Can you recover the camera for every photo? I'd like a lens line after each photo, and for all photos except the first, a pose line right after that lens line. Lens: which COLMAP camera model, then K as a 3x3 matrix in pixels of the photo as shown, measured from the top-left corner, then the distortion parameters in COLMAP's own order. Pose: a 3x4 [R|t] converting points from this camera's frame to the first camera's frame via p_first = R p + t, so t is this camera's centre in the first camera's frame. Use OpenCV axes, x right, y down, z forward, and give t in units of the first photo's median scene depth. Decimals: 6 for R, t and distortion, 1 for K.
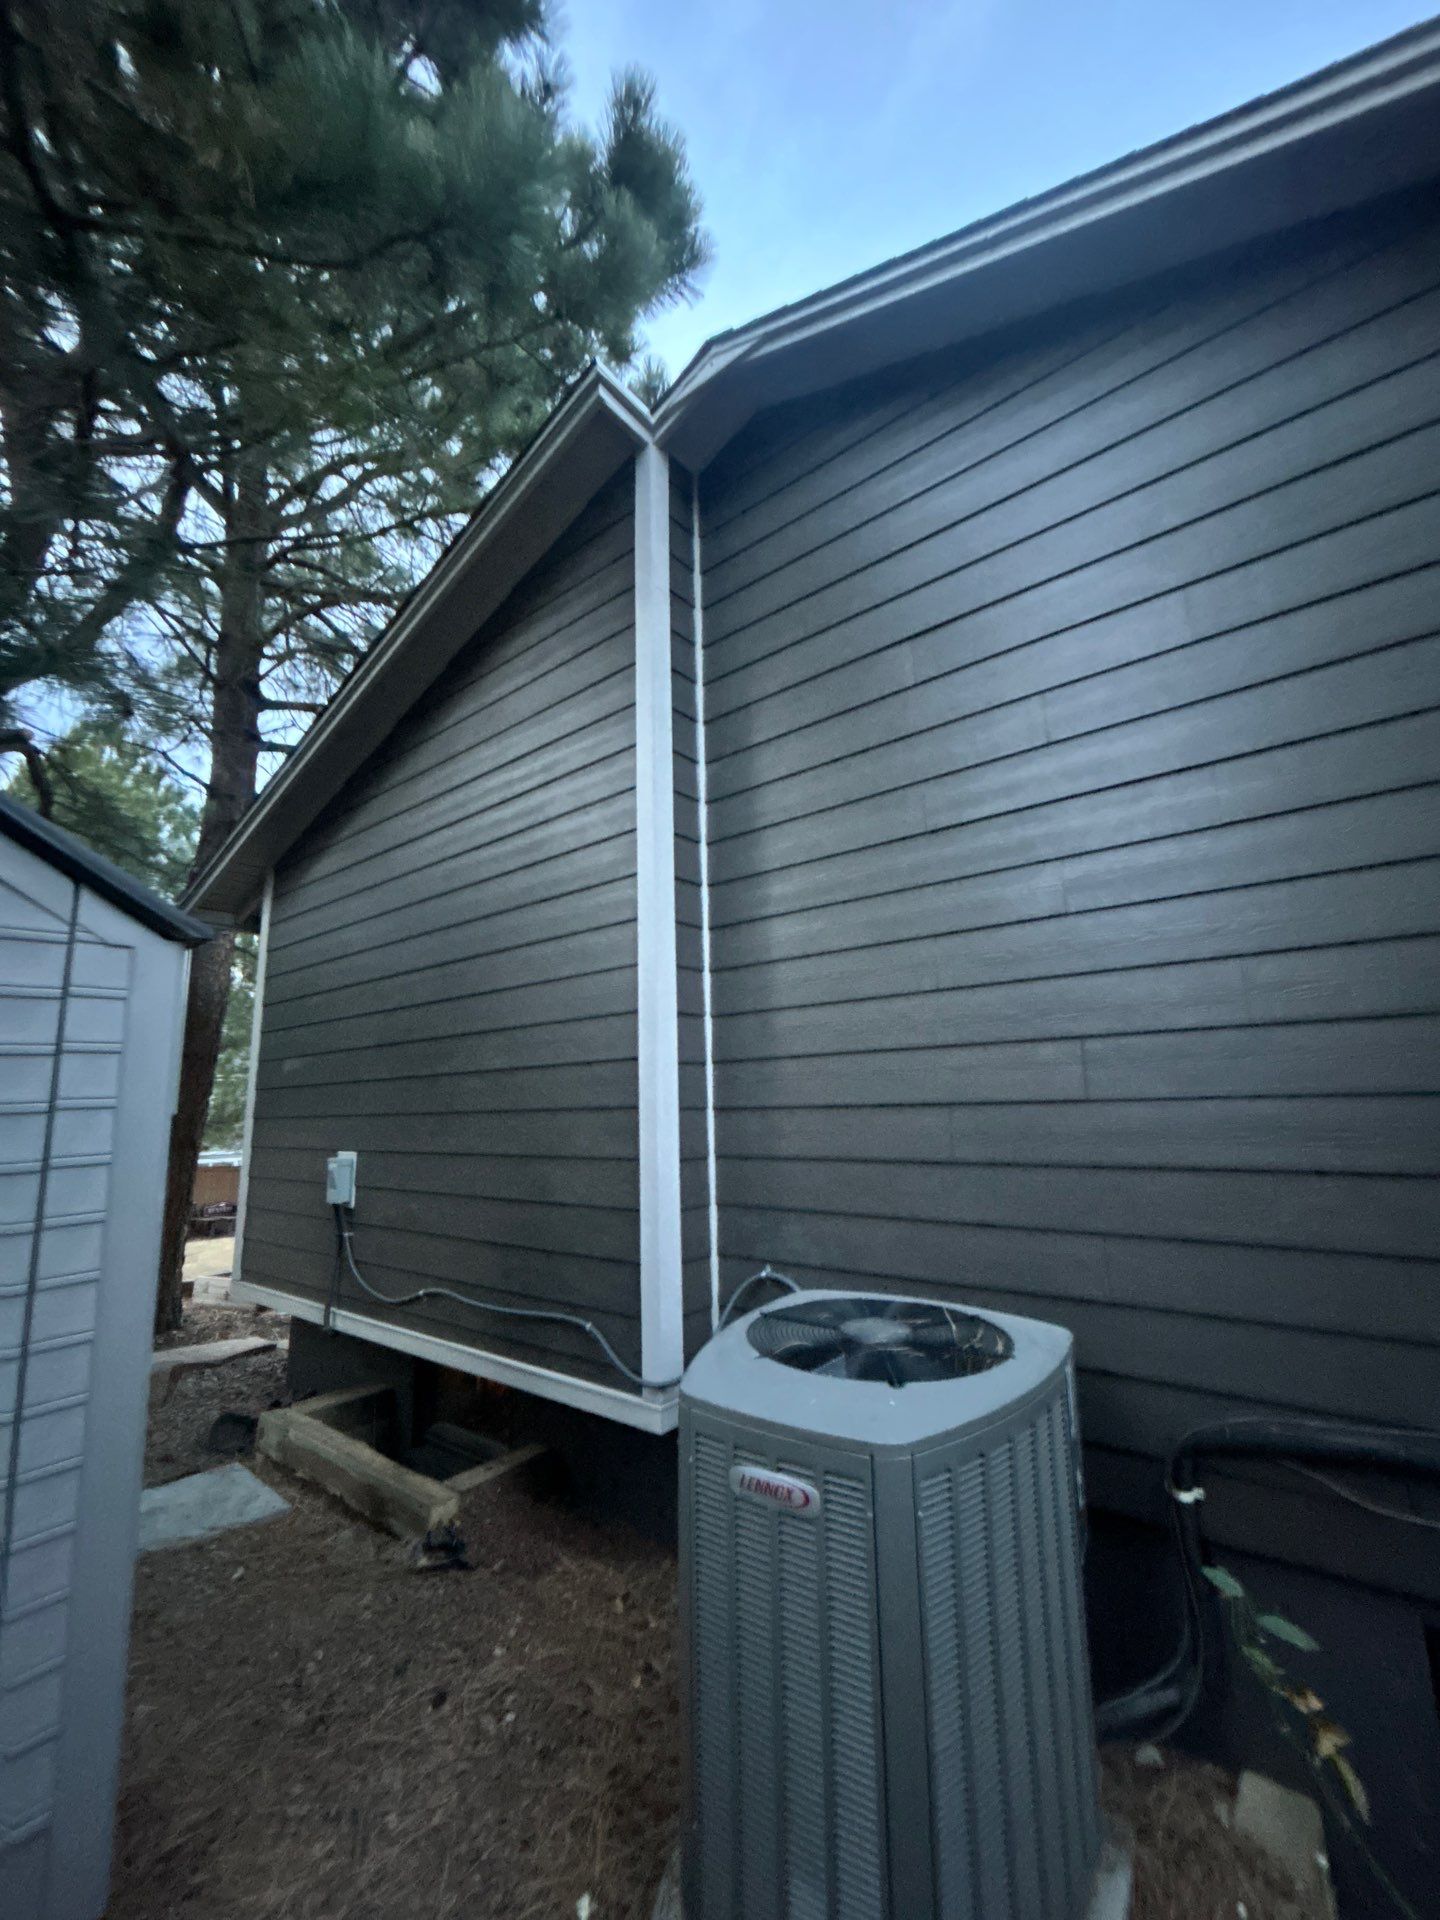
lens RADIAL K [[773.7, 0, 721.9], [0, 773.7, 959.9], [0, 0, 1]] dist [-0.001061, 0.000093]
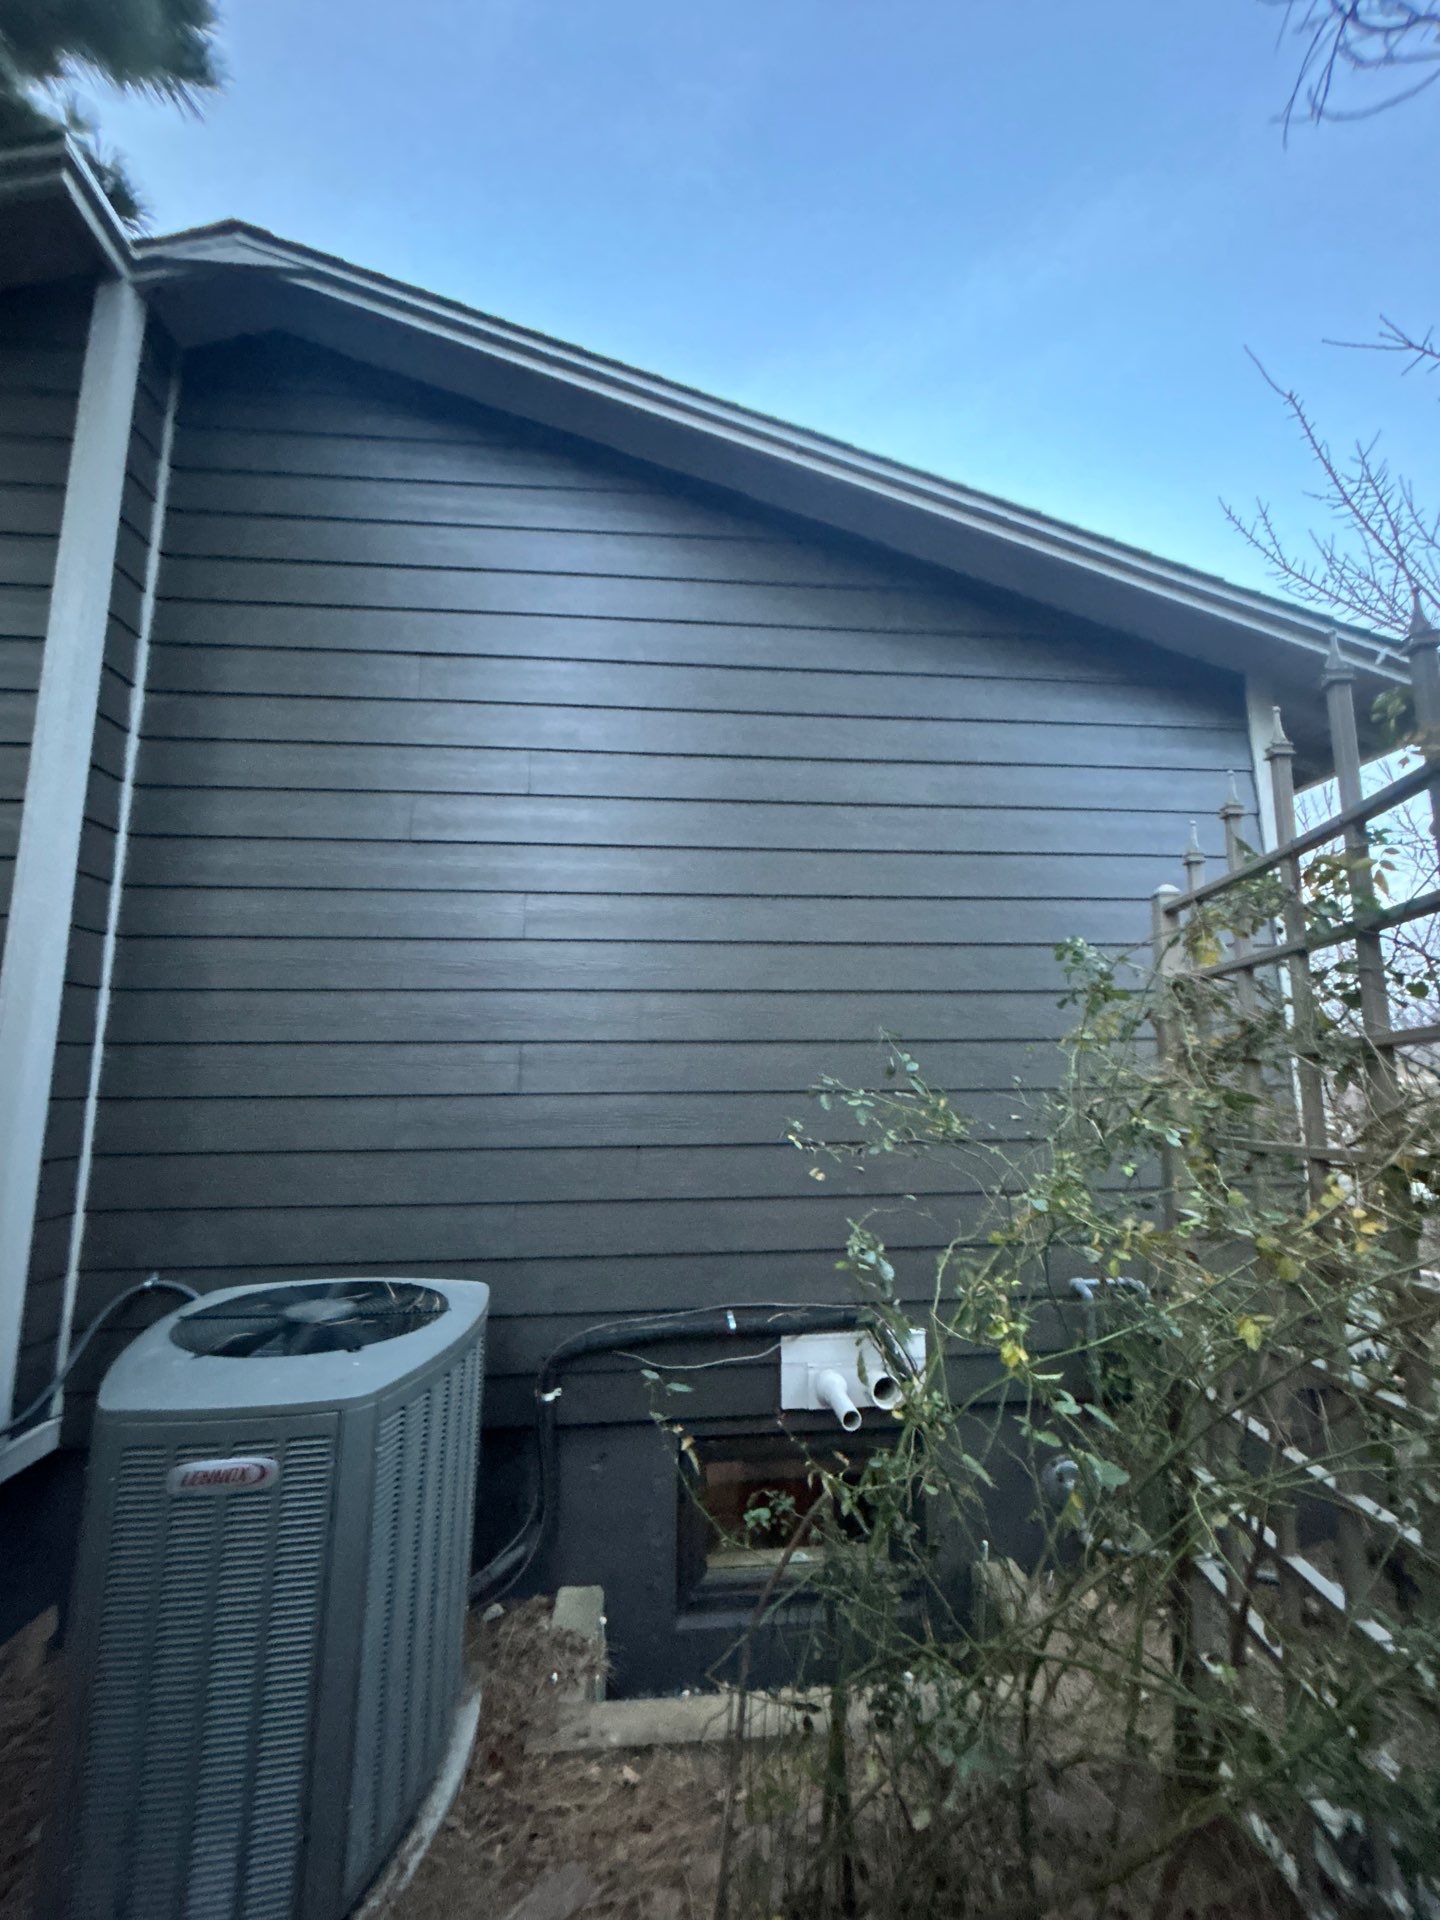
lens RADIAL K [[773.7, 0, 721.9], [0, 773.7, 959.9], [0, 0, 1]] dist [-0.001061, 0.000093]
pose [[0.723616, 0.124092, 0.678955, -0.163518], [-0.137085, 0.989947, -0.034829, -0.031278], [-0.676452, -0.067872, 0.733353, -0.103845]]
